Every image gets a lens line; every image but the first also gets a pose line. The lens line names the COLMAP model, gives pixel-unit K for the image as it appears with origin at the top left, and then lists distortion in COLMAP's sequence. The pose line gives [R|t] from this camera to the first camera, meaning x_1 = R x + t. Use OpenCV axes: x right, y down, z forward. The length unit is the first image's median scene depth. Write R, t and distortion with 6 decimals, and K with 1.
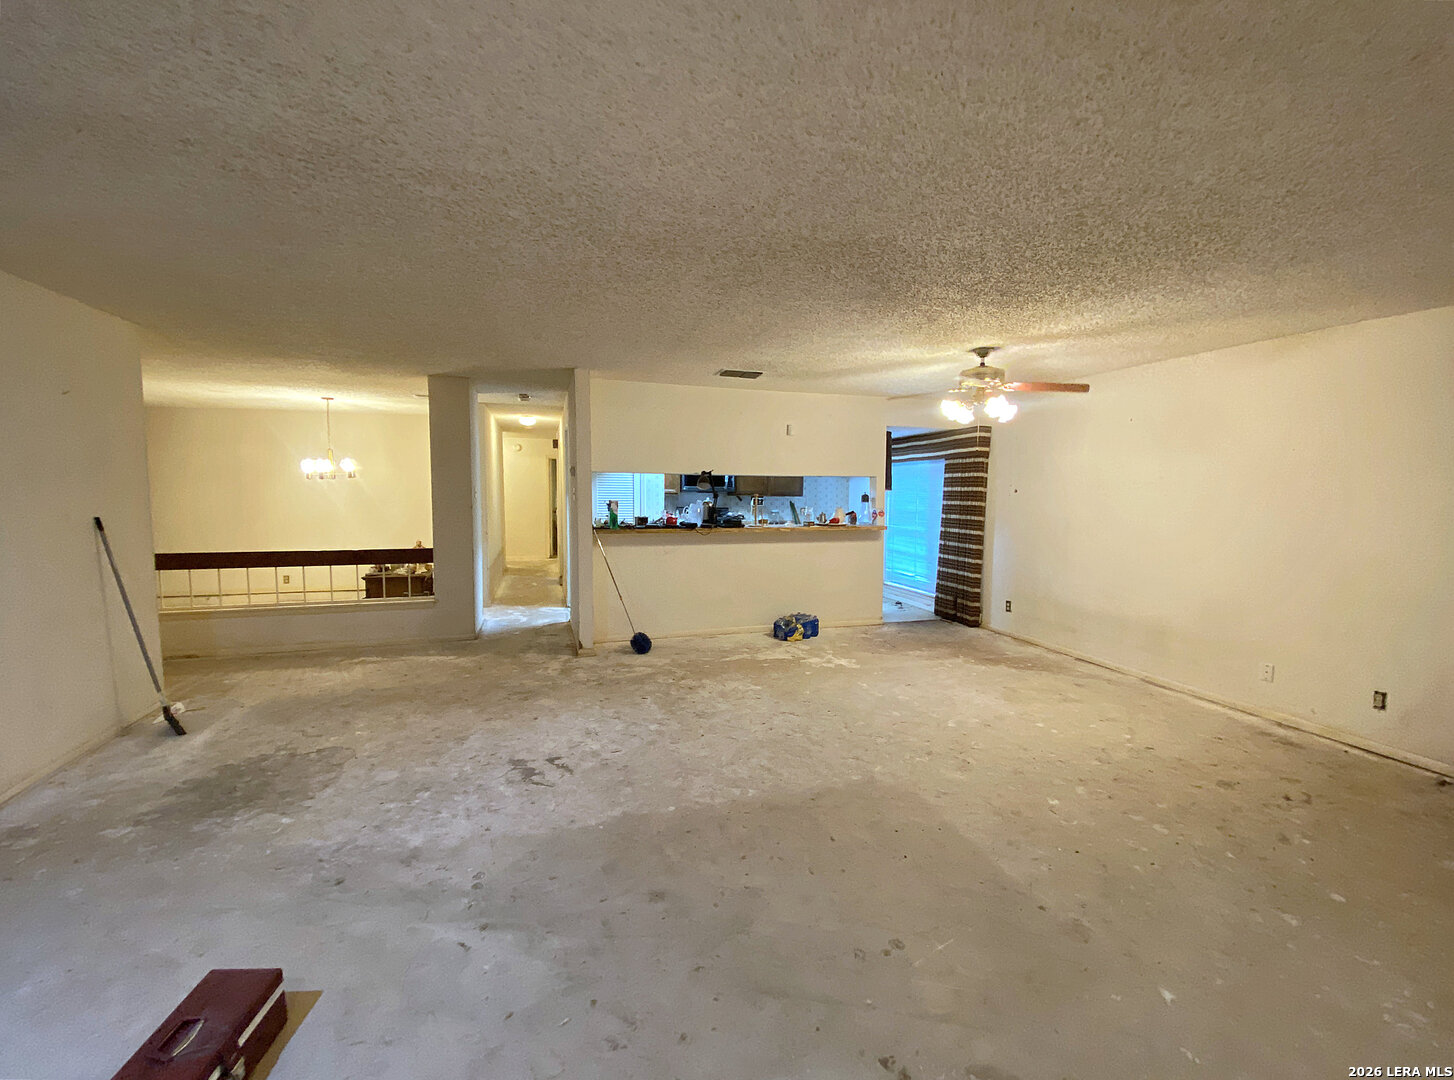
lens RADIAL K [[591.9, 0, 728.7], [0, 591.9, 546.6], [0, 0, 1]] dist [0.000933, -0.000341]
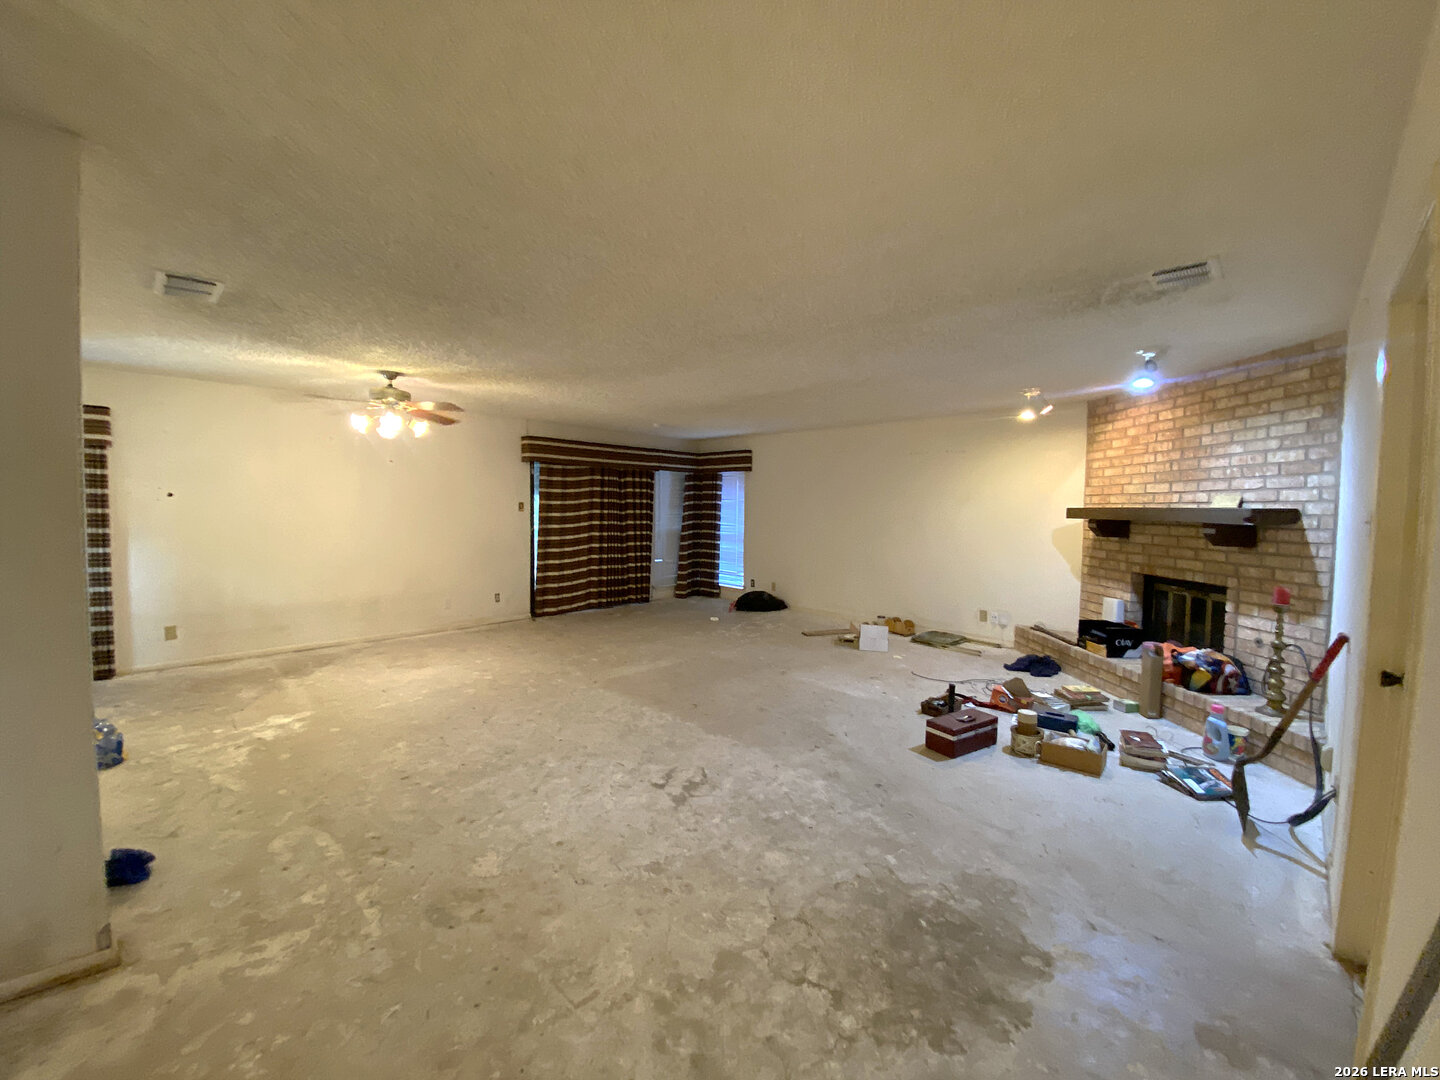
lens RADIAL K [[586.2, 0, 721.4], [0, 586.2, 535.1], [0, 0, 1]] dist [0.000933, -0.000341]
pose [[-0.477405, -0.058363, 0.876743, -1.098757], [0.072172, 0.991816, 0.105322, -0.120856], [-0.875715, 0.113557, -0.469285, 1.263226]]
